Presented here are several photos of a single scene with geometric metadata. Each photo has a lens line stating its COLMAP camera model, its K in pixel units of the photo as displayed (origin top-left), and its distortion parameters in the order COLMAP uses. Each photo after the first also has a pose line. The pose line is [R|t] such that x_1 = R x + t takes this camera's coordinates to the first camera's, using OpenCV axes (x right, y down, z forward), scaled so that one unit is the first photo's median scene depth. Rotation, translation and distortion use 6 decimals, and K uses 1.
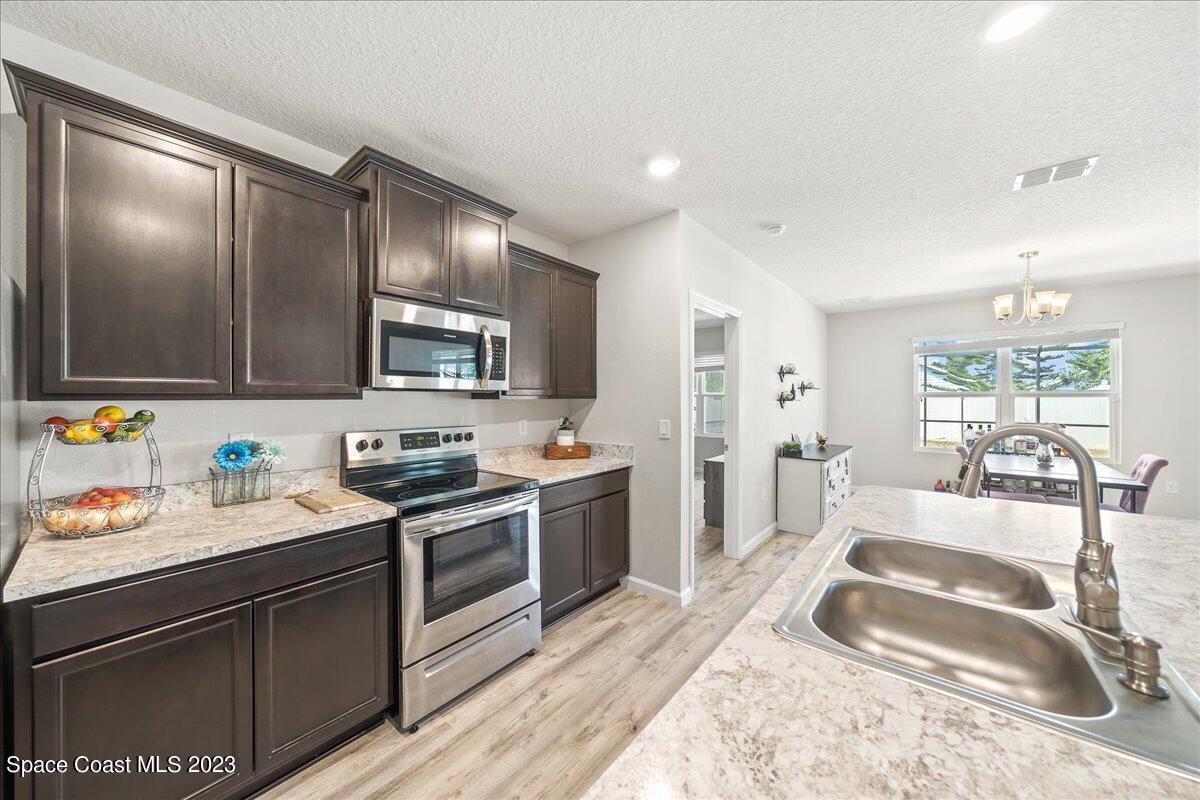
lens RADIAL K [[419.2, 0, 593.6], [0, 419.2, 398.1], [0, 0, 1]] dist [-0.007052, -0.000556]
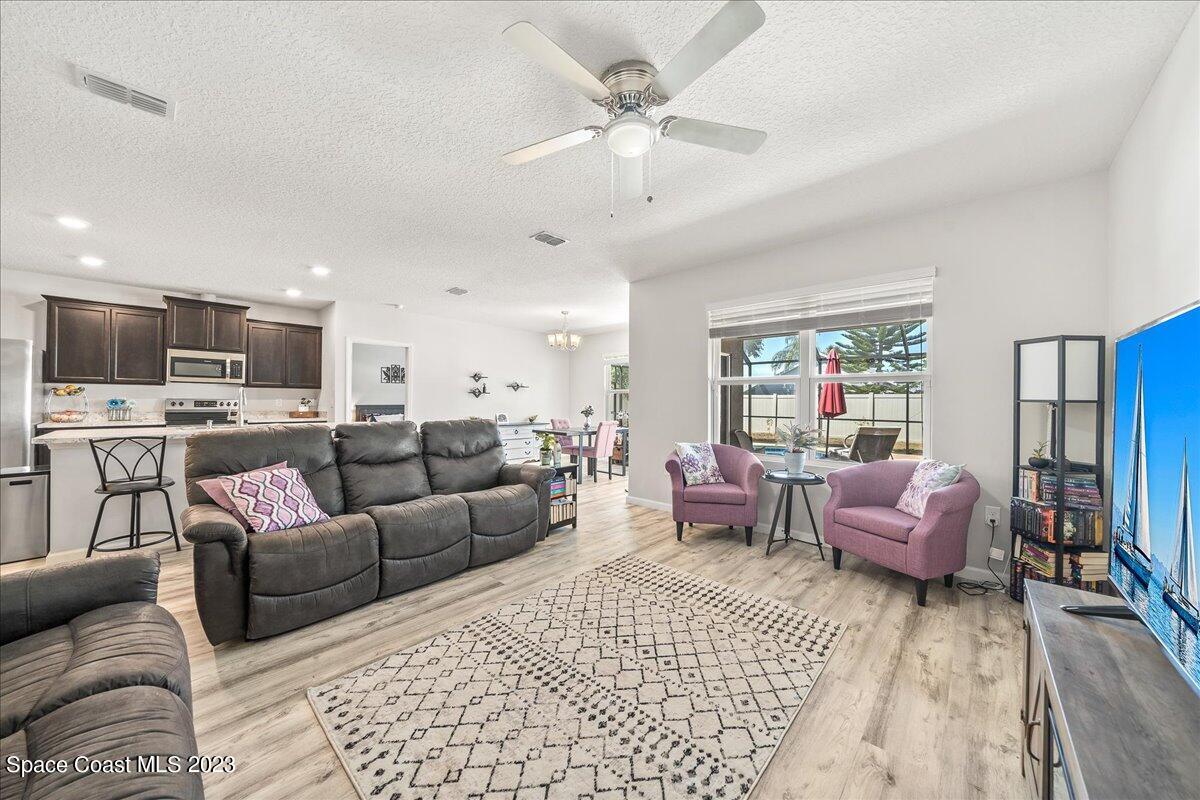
lens RADIAL K [[419.2, 0, 606.6], [0, 419.2, 399.4], [0, 0, 1]] dist [-0.007052, -0.000556]
pose [[0.998927, 0.004227, -0.046129, 2.173380], [-0.004758, 0.999924, -0.011417, 0.099383], [0.046077, 0.011624, 0.998870, -1.399299]]
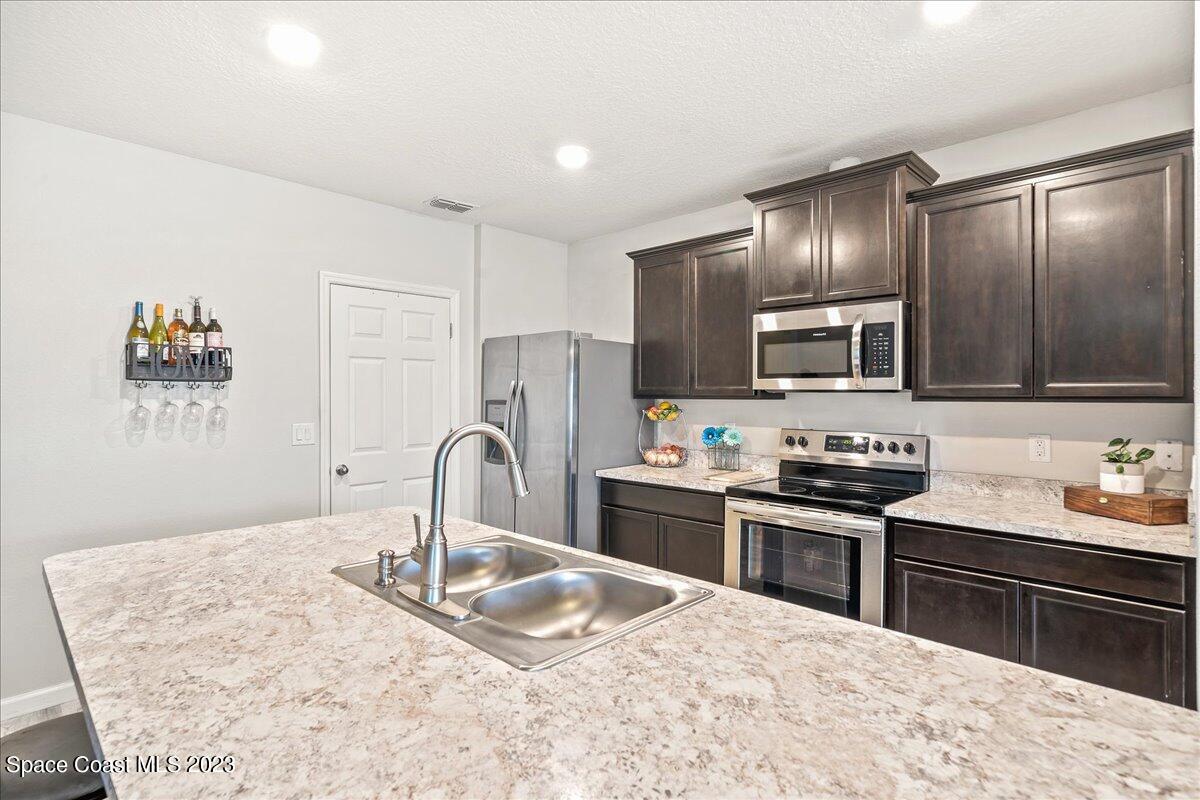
lens RADIAL K [[595.9, 0, 591.5], [0, 595.9, 396.7], [0, 0, 1]] dist [0.001007, 0.000446]
pose [[-0.081488, -0.000144, -0.996674, 1.047600], [-0.007284, 0.999973, 0.000451, -0.002258], [0.996648, 0.007296, -0.081486, 0.583297]]
